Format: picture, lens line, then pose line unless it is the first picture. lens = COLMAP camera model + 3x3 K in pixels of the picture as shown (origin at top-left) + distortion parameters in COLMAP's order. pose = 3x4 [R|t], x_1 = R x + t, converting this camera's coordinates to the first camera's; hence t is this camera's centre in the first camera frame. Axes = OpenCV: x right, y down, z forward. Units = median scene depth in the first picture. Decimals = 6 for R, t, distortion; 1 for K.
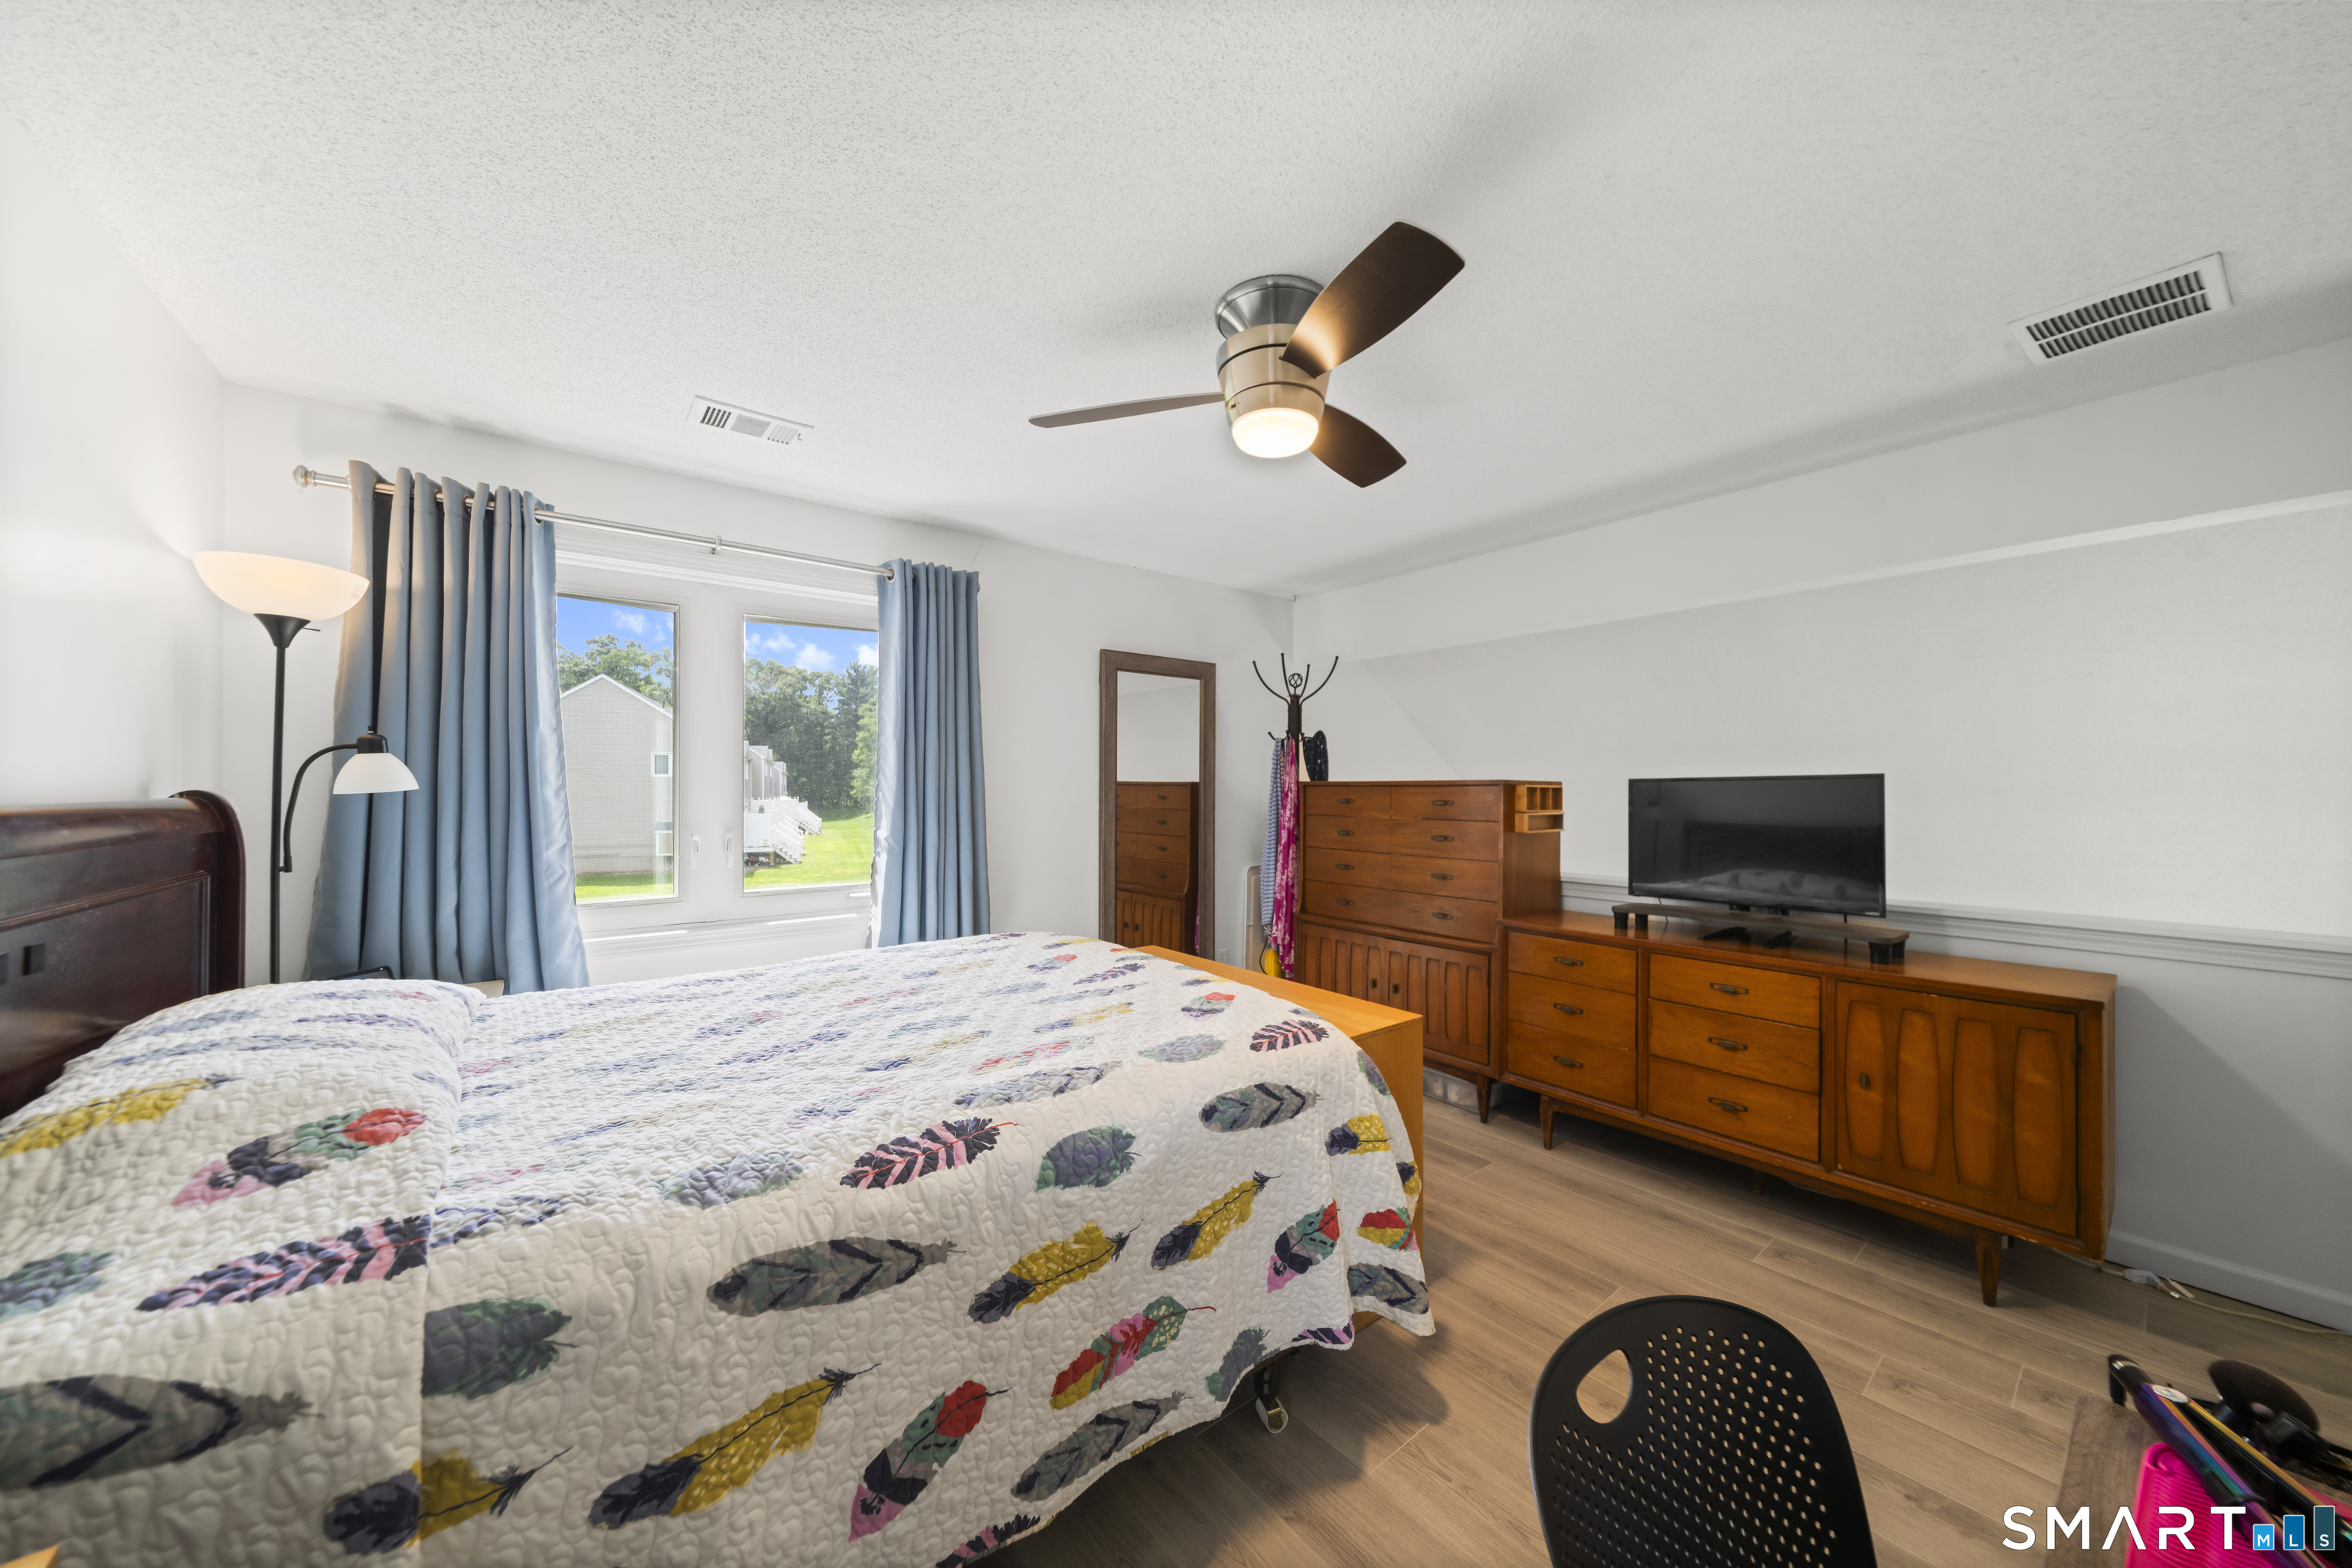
lens RADIAL K [[804.6, 0, 1176.0], [0, 804.6, 784.0], [0, 0, 1]] dist [-0.000130, -0.000024]
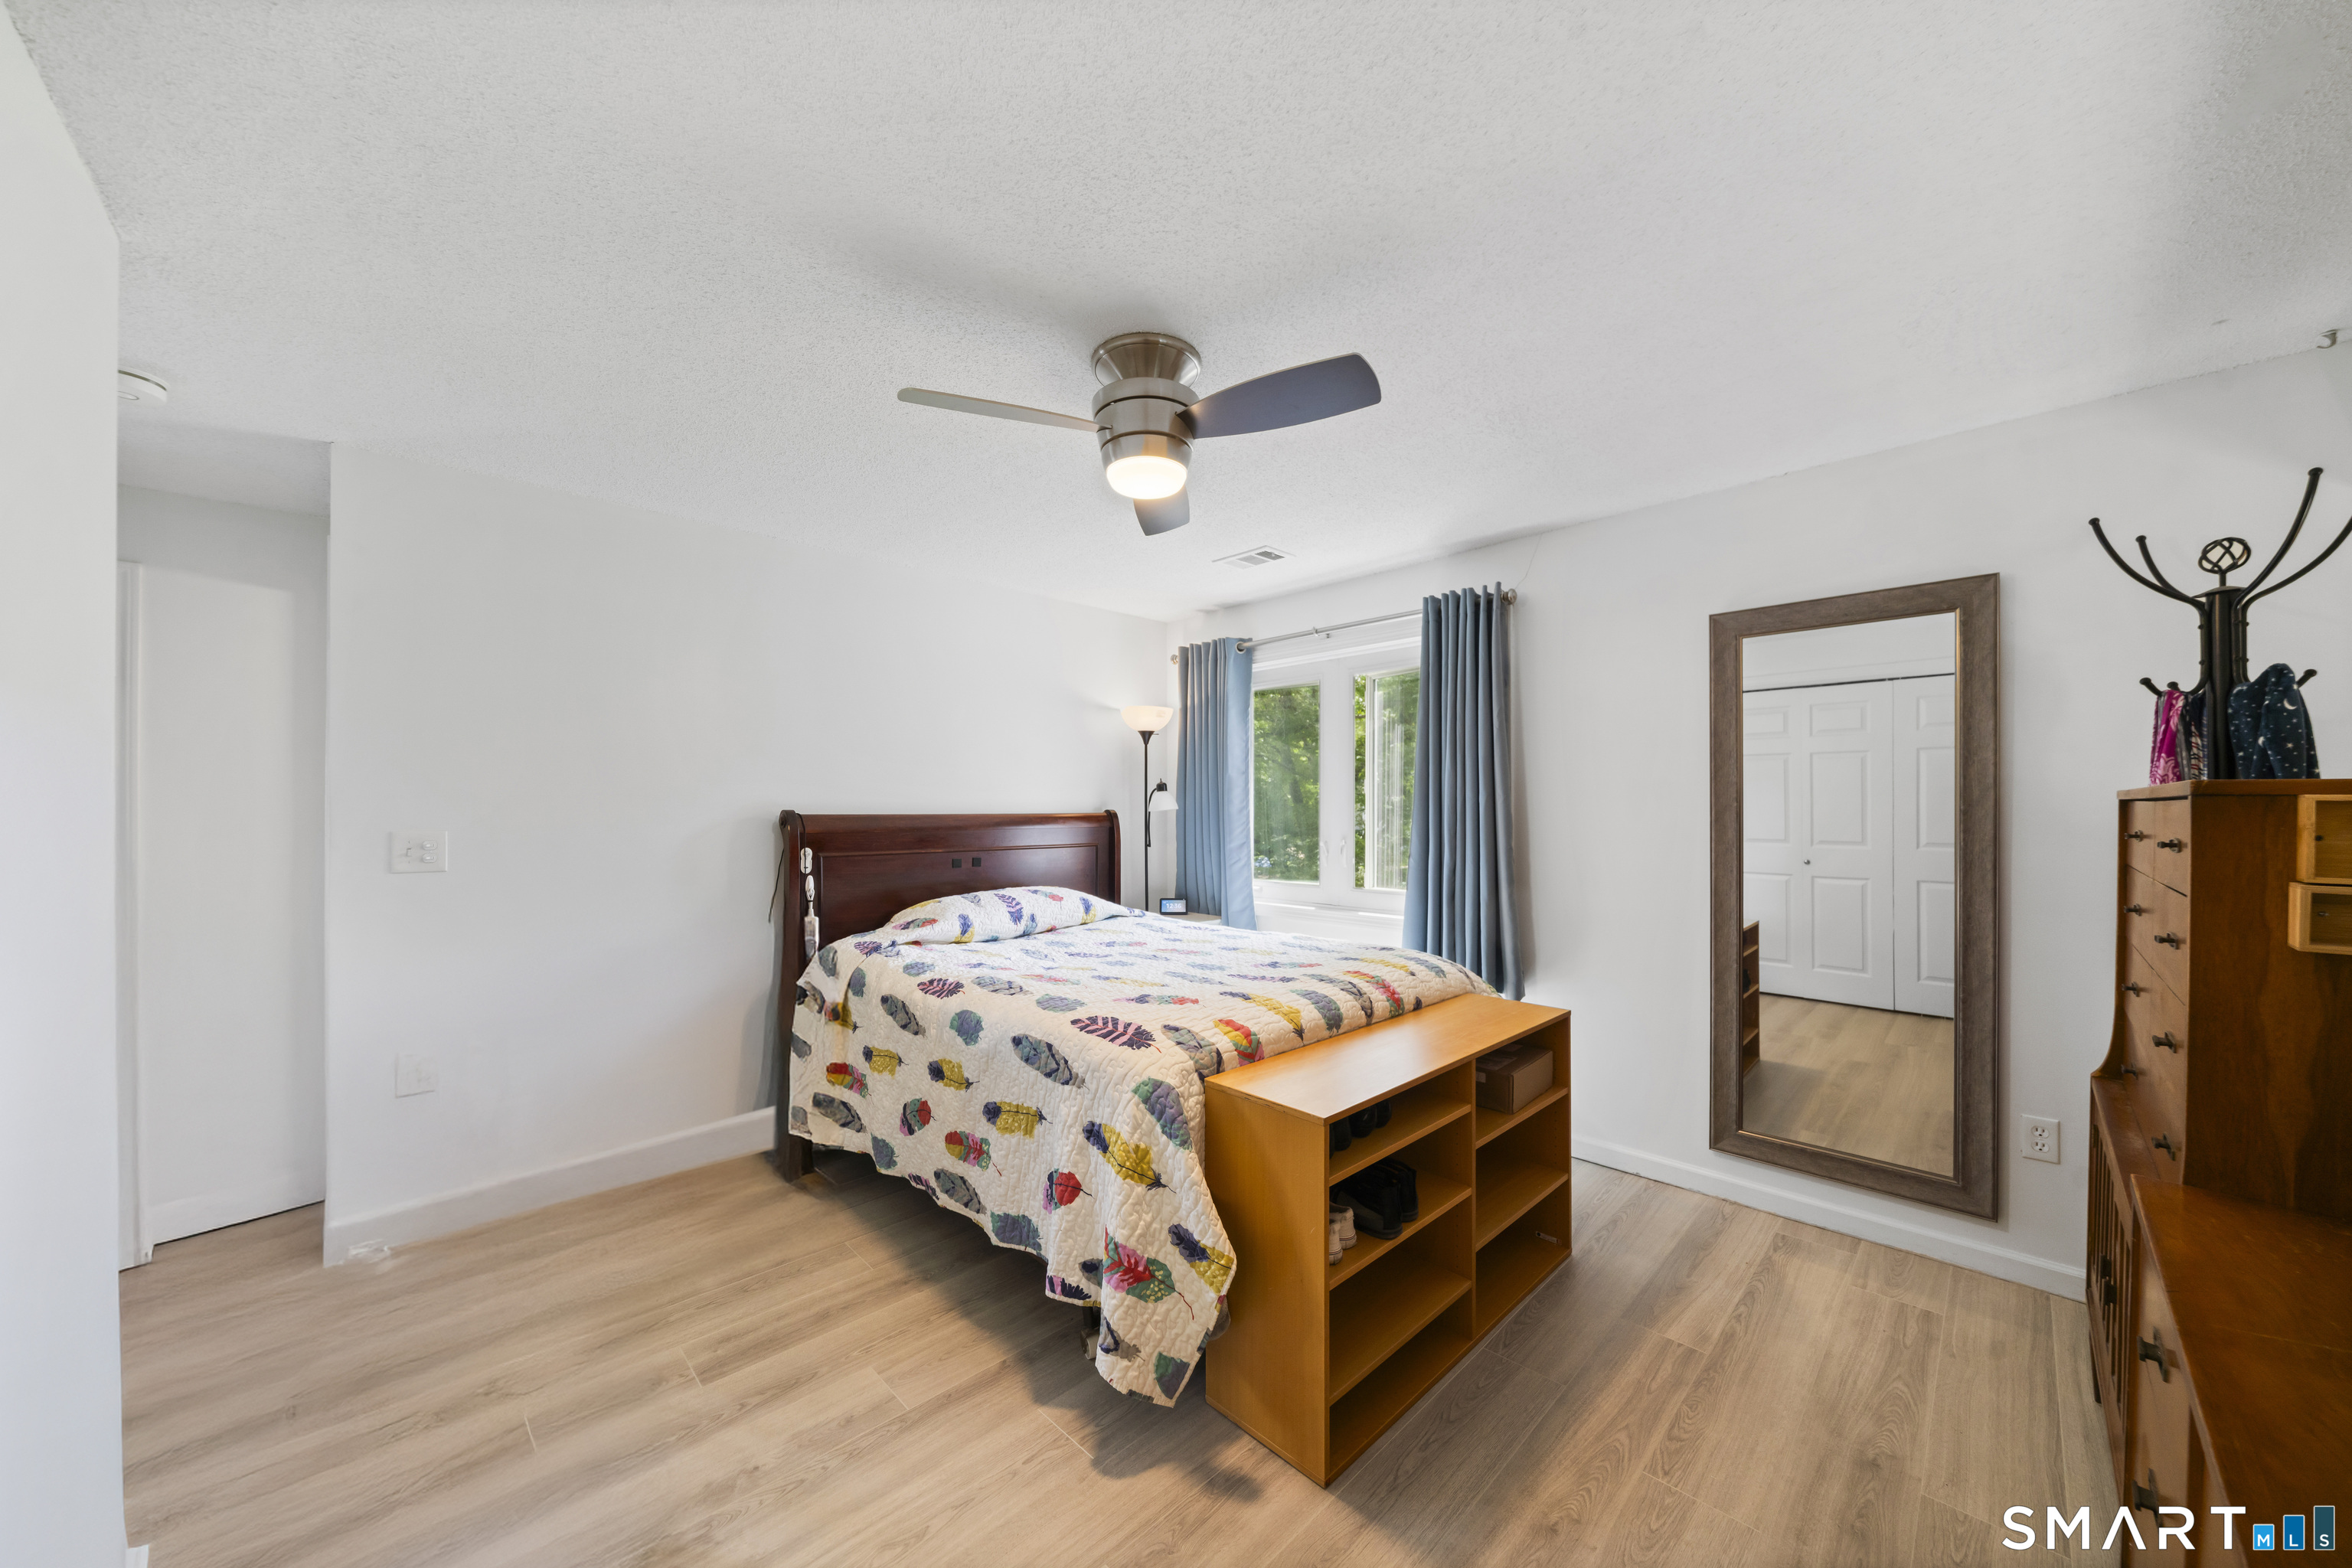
lens RADIAL K [[819.8, 0, 1180.1], [0, 819.8, 816.1], [0, 0, 1]] dist [-0.000274, 0.000003]
pose [[0.101932, 0.007507, -0.994763, 1.218653], [0.004680, 0.999957, 0.008025, 0.008150], [0.994780, -0.005474, 0.101893, 0.939058]]
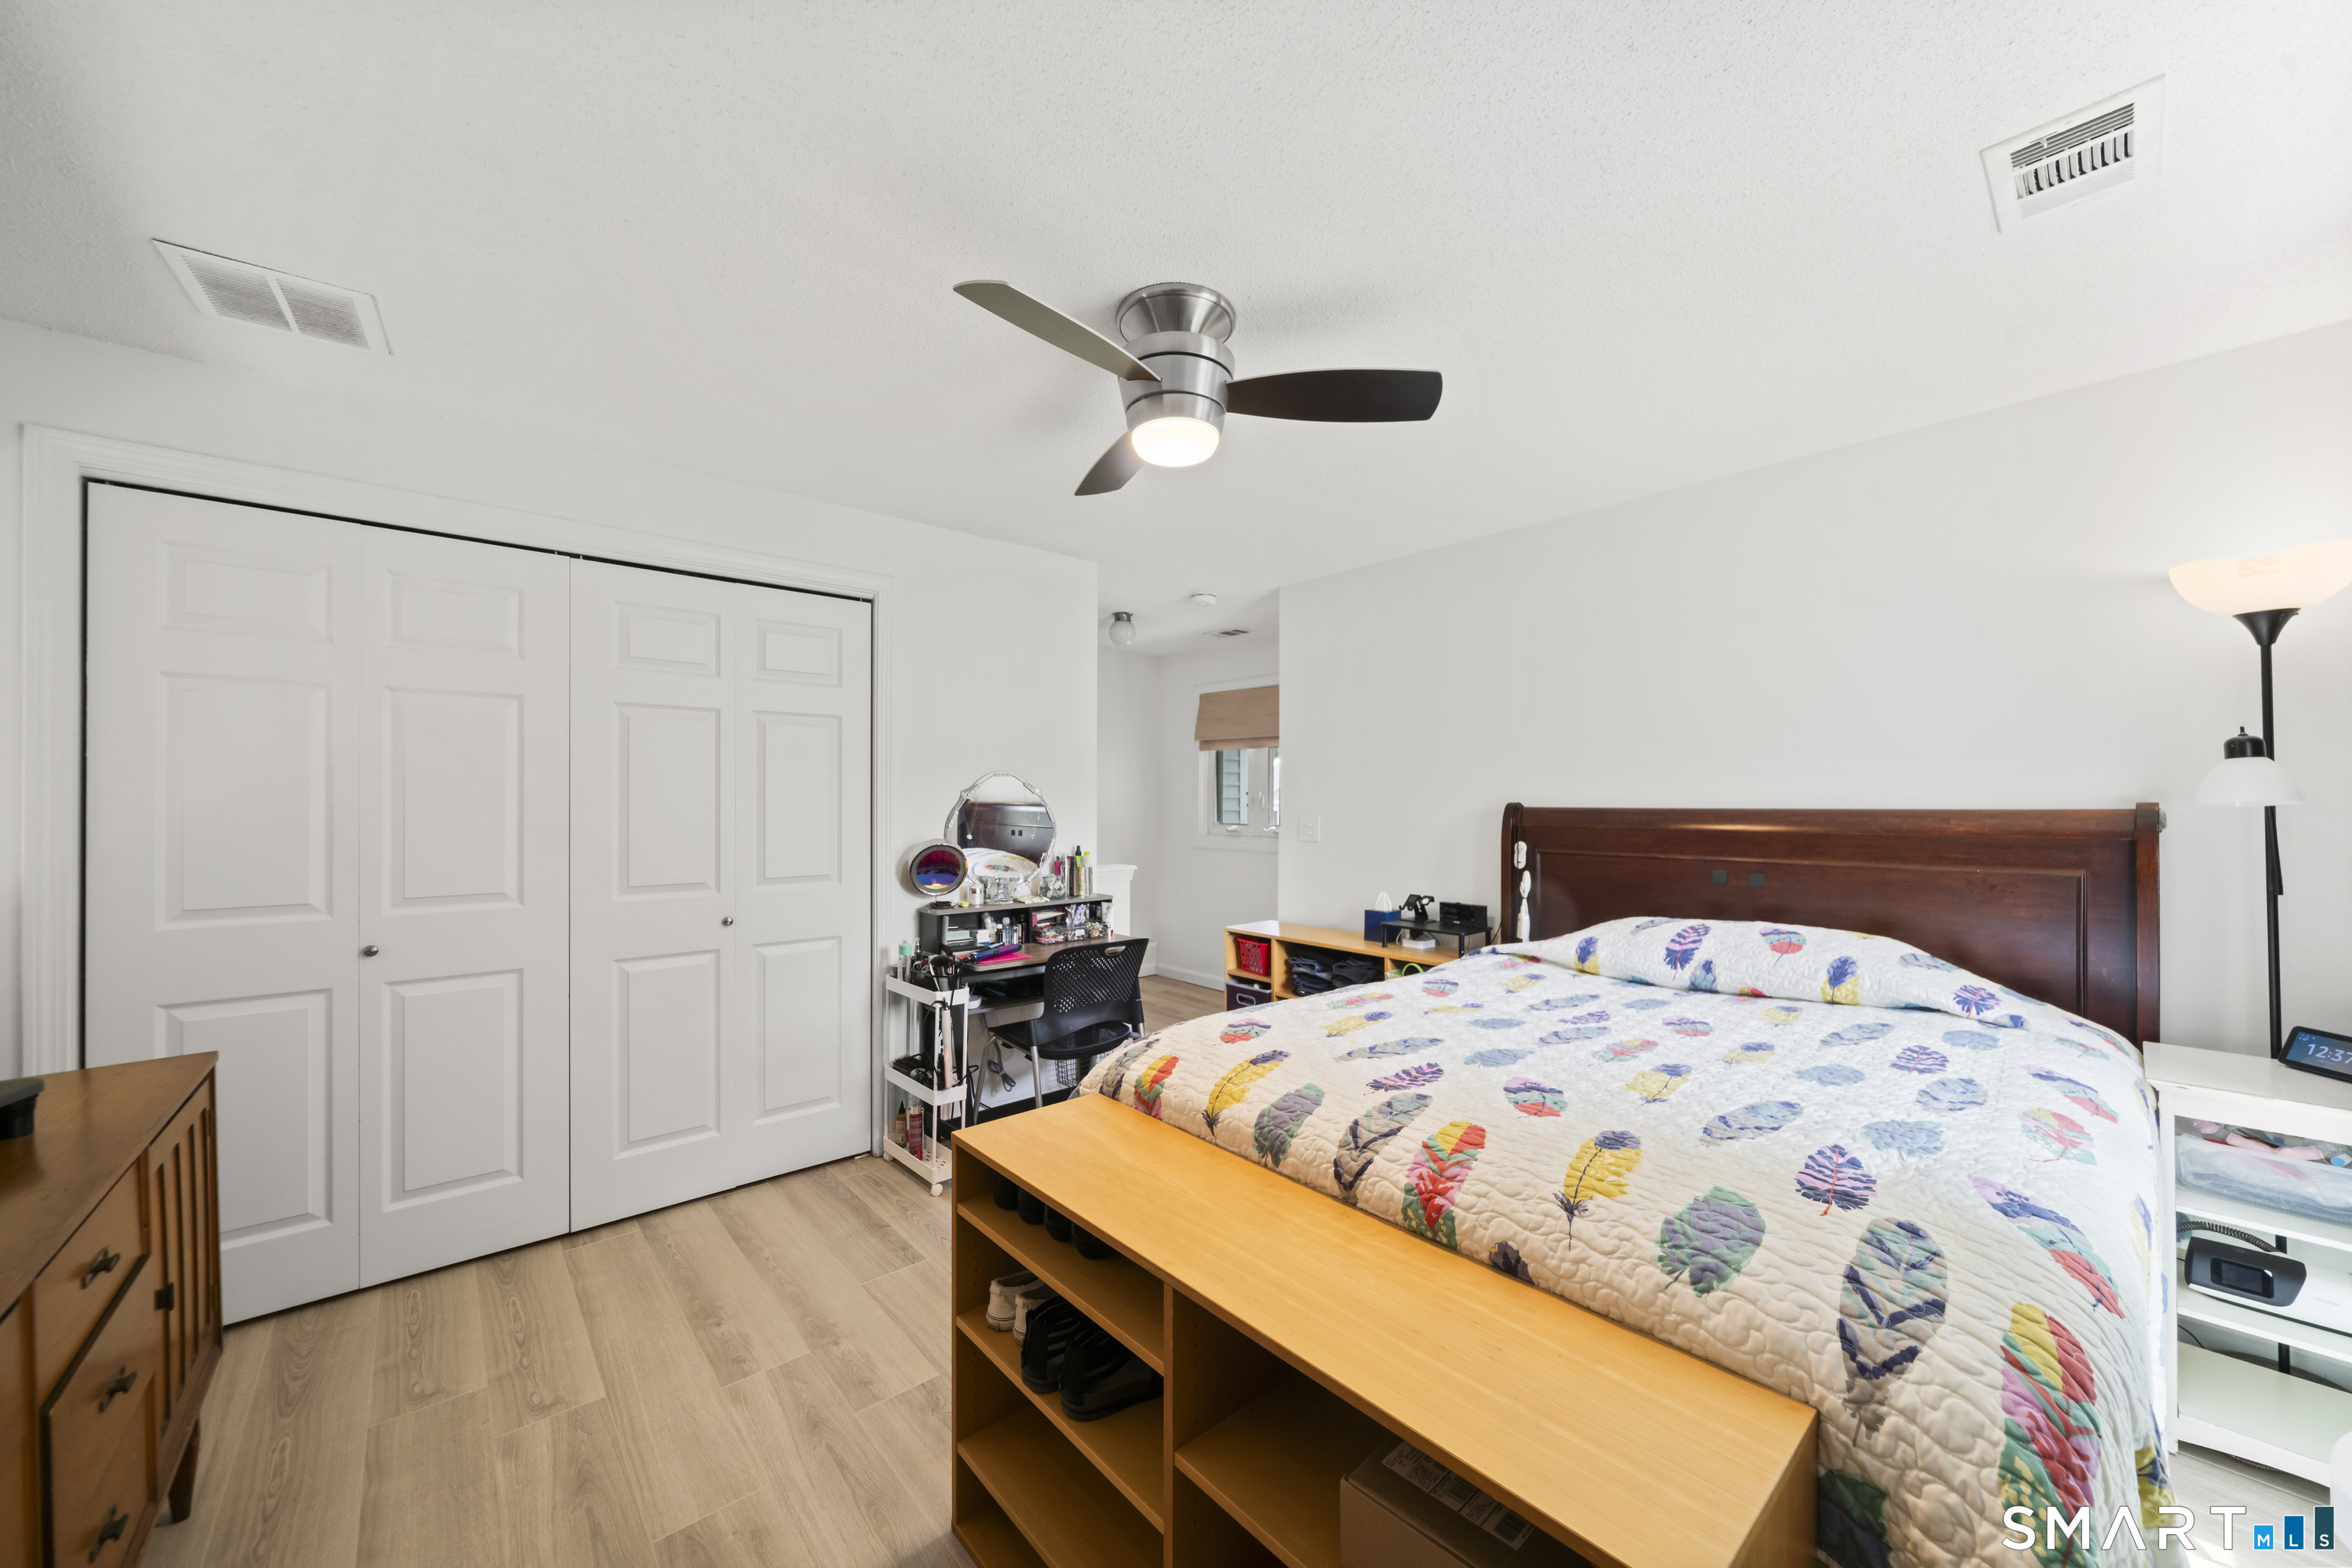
lens RADIAL K [[852.0, 0, 1181.6], [0, 852.0, 800.4], [0, 0, 1]] dist [-0.001742, -0.000378]
pose [[-0.998679, -0.000368, -0.051378, 0.171231], [-0.000108, 0.999987, -0.005082, 0.009348], [0.051379, -0.005070, -0.998666, 2.057477]]
